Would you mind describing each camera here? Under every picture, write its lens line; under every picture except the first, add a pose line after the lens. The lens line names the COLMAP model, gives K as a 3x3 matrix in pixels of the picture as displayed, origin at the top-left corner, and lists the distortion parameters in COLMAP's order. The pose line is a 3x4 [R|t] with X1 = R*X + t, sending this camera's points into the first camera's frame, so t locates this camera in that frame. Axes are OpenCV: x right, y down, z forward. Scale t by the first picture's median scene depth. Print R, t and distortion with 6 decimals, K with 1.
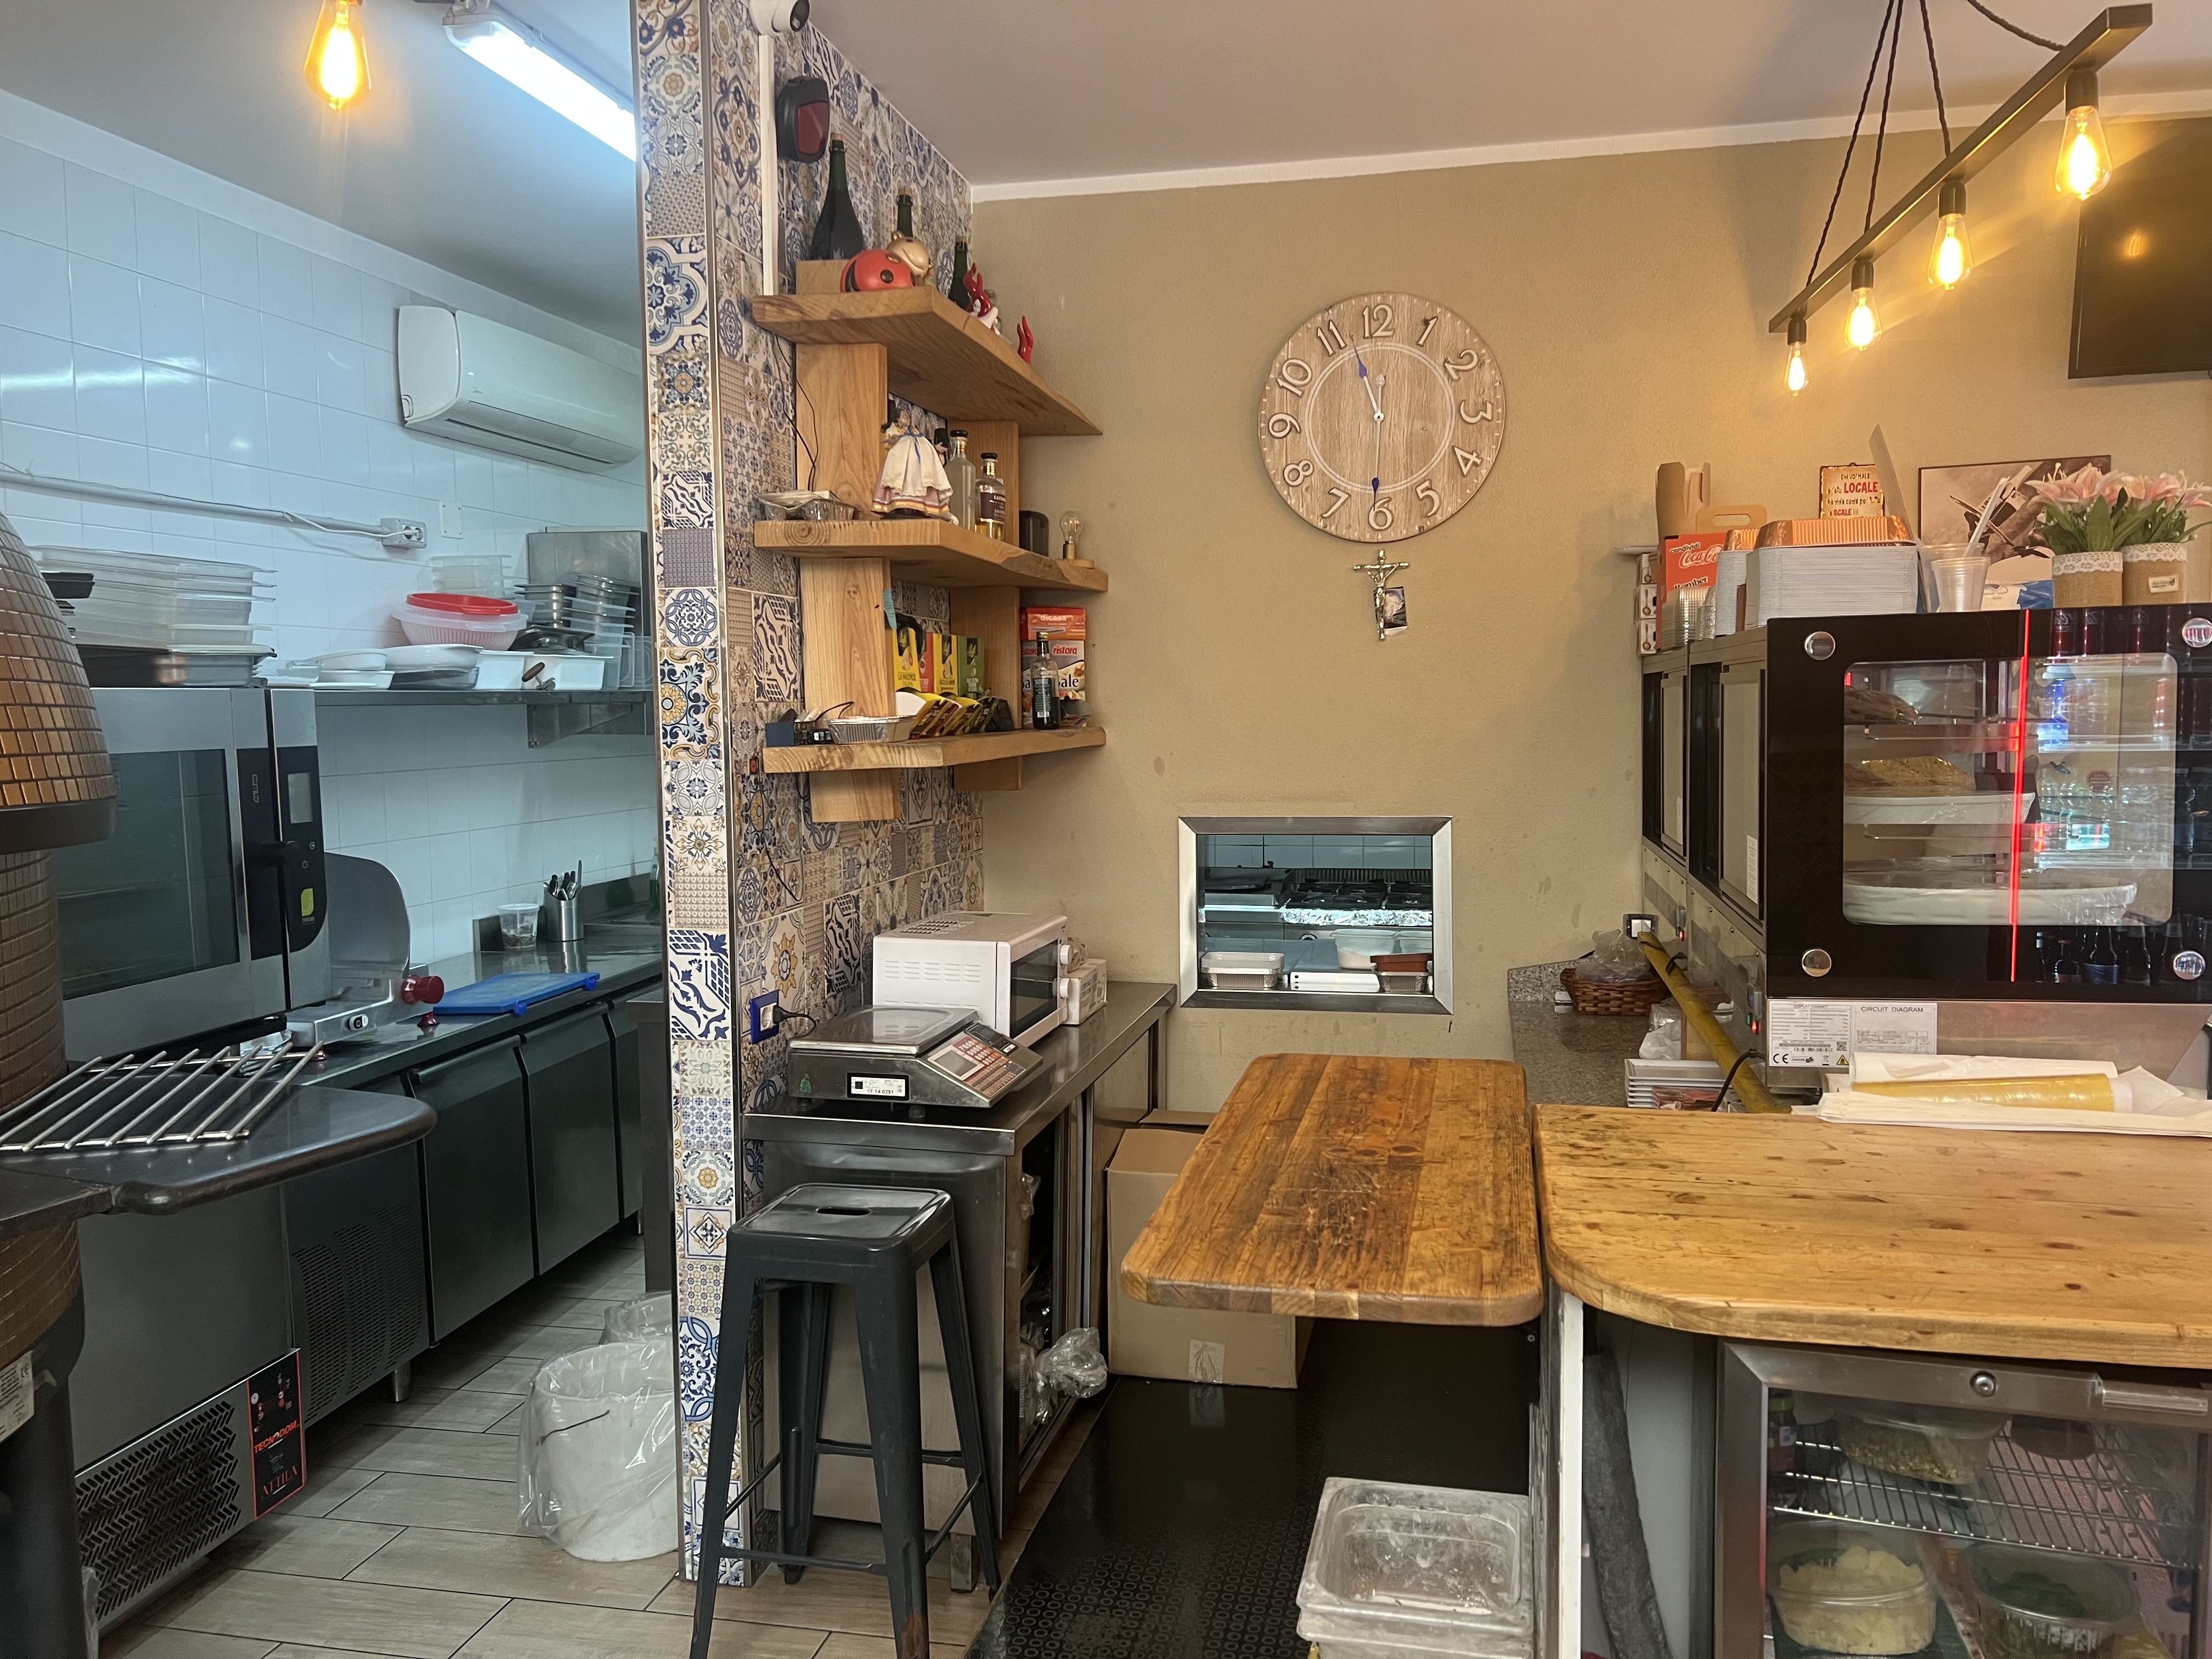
lens RADIAL K [[1660.2, 0, 1127.9], [0, 1660.2, 828.3], [0, 0, 1]] dist [0.064496, -0.073418]
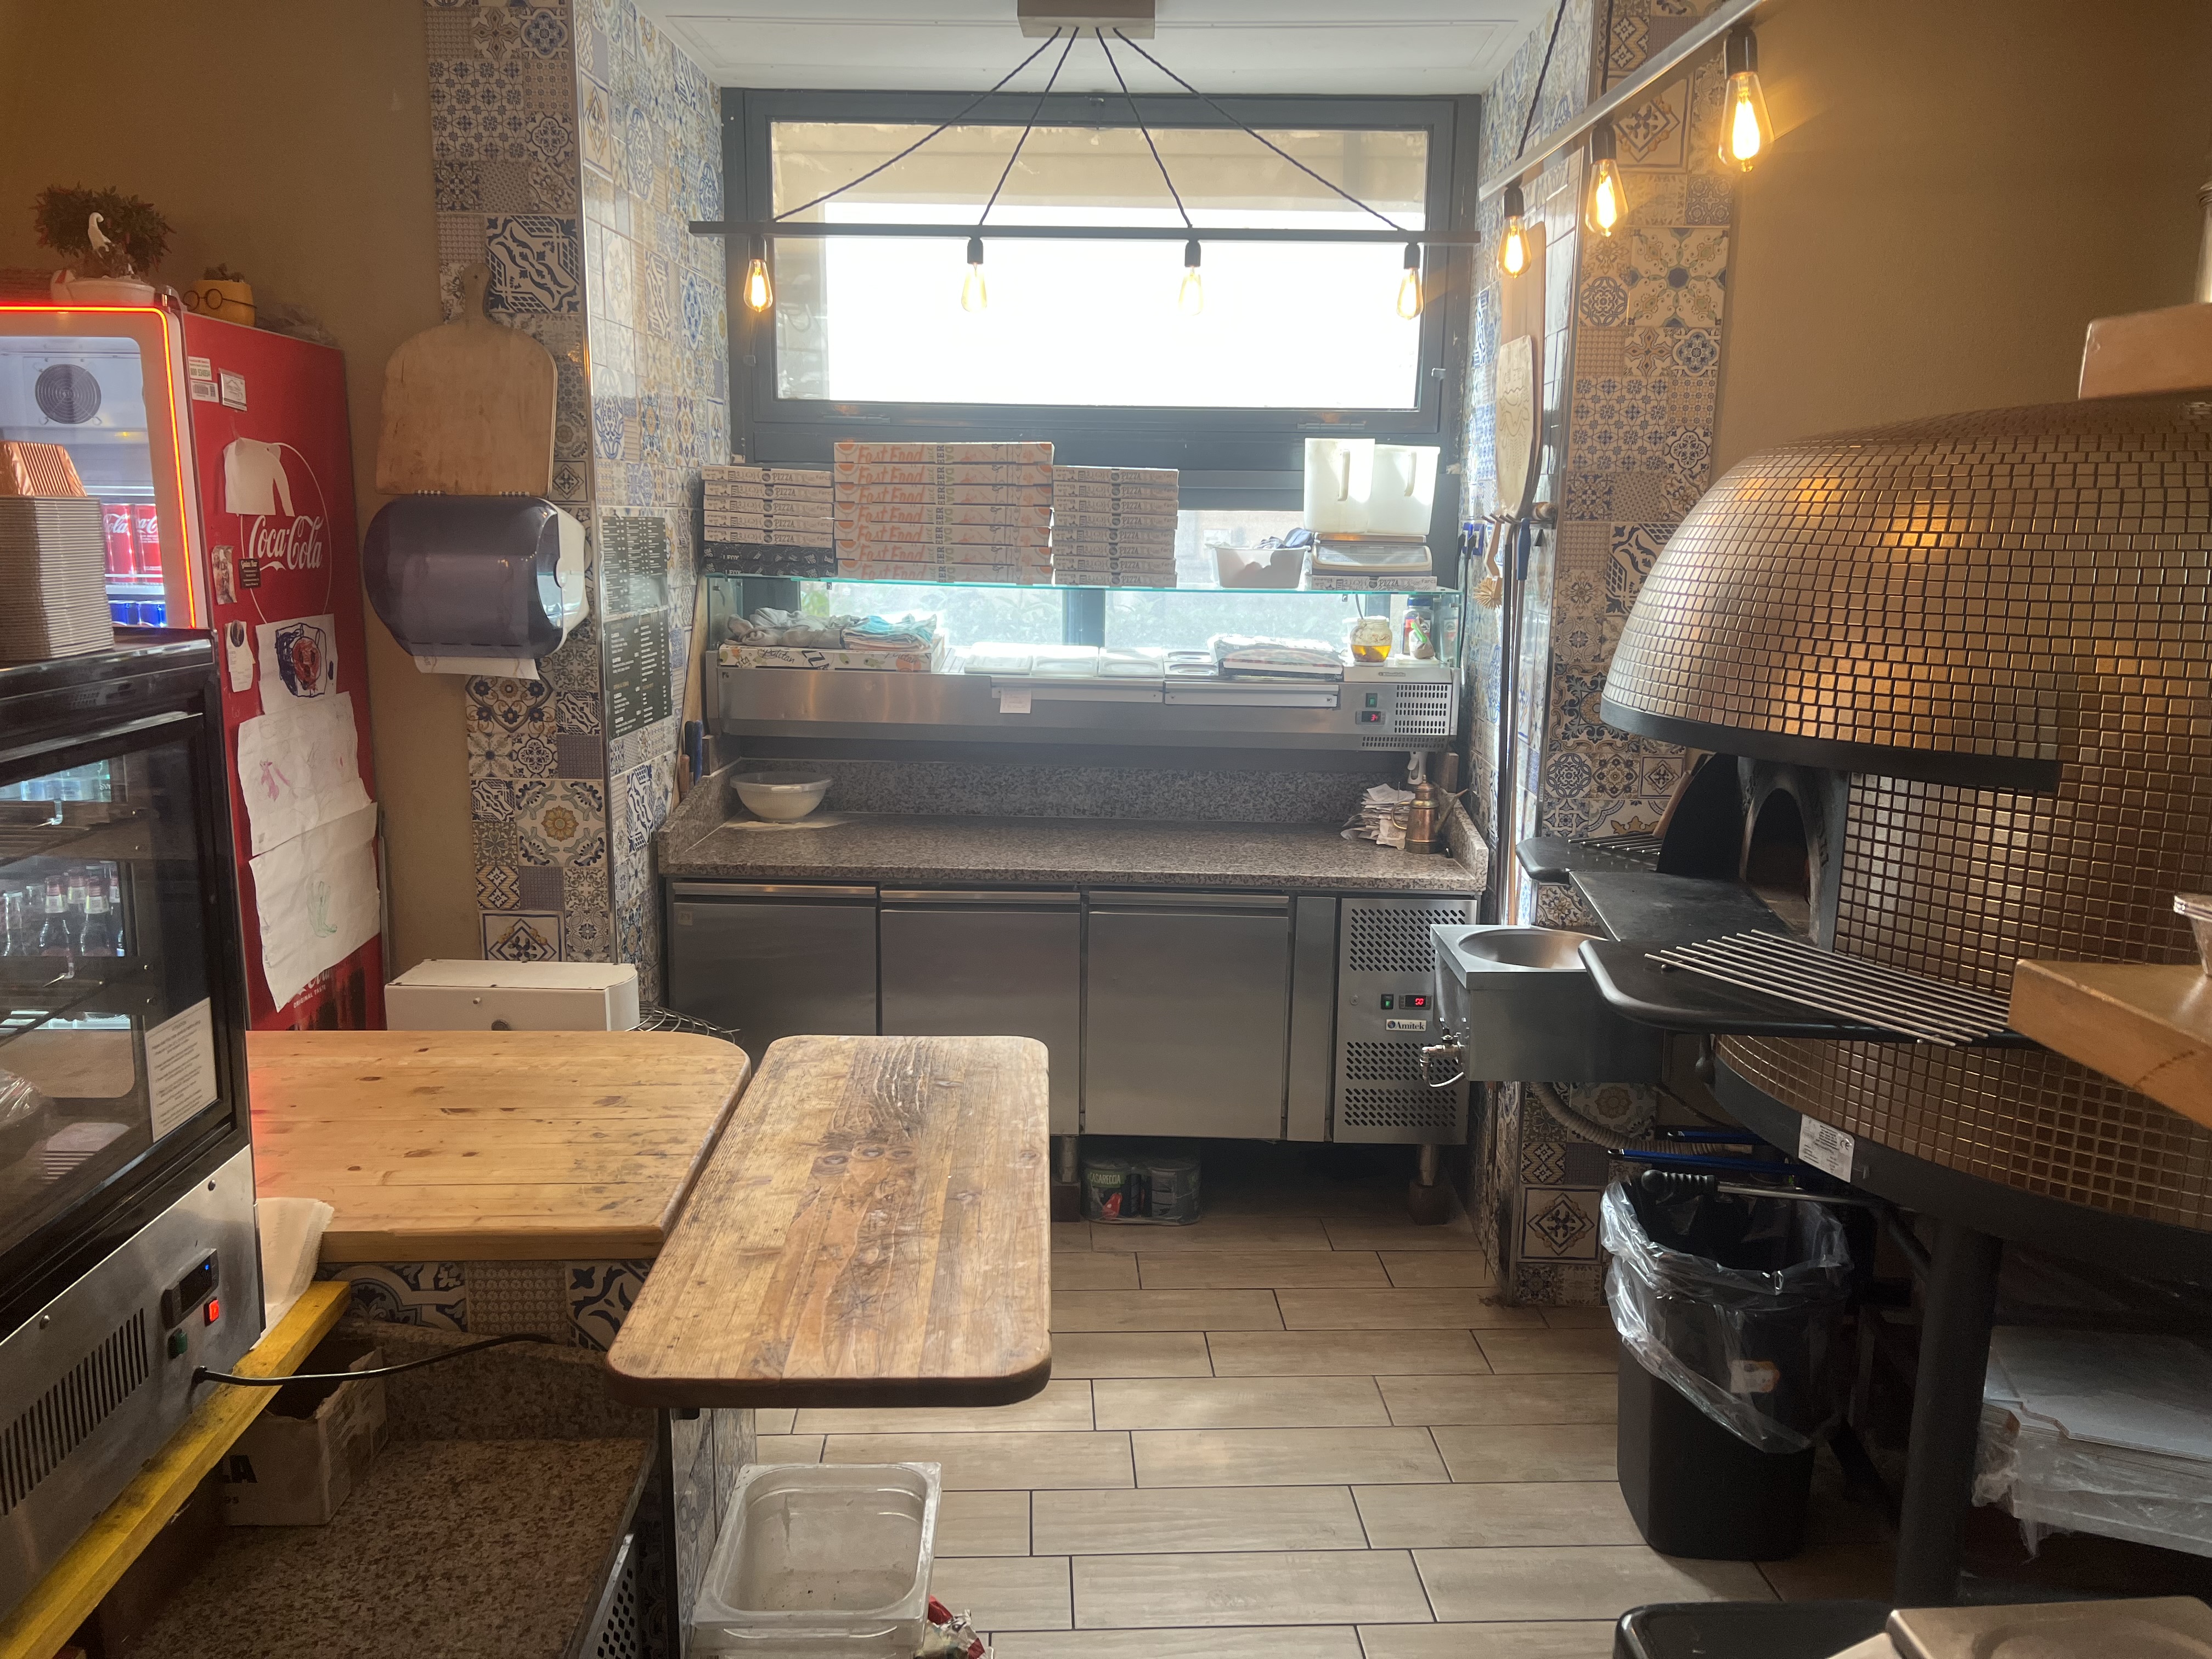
lens RADIAL K [[1660.2, 0, 1103.2], [0, 1660.2, 841.6], [0, 0, 1]] dist [0.064496, -0.073418]
pose [[-0.966260, 0.044743, -0.253652, 0.159612], [-0.025069, 0.963784, 0.265503, -0.159458], [0.256345, 0.262903, -0.930145, 1.198719]]
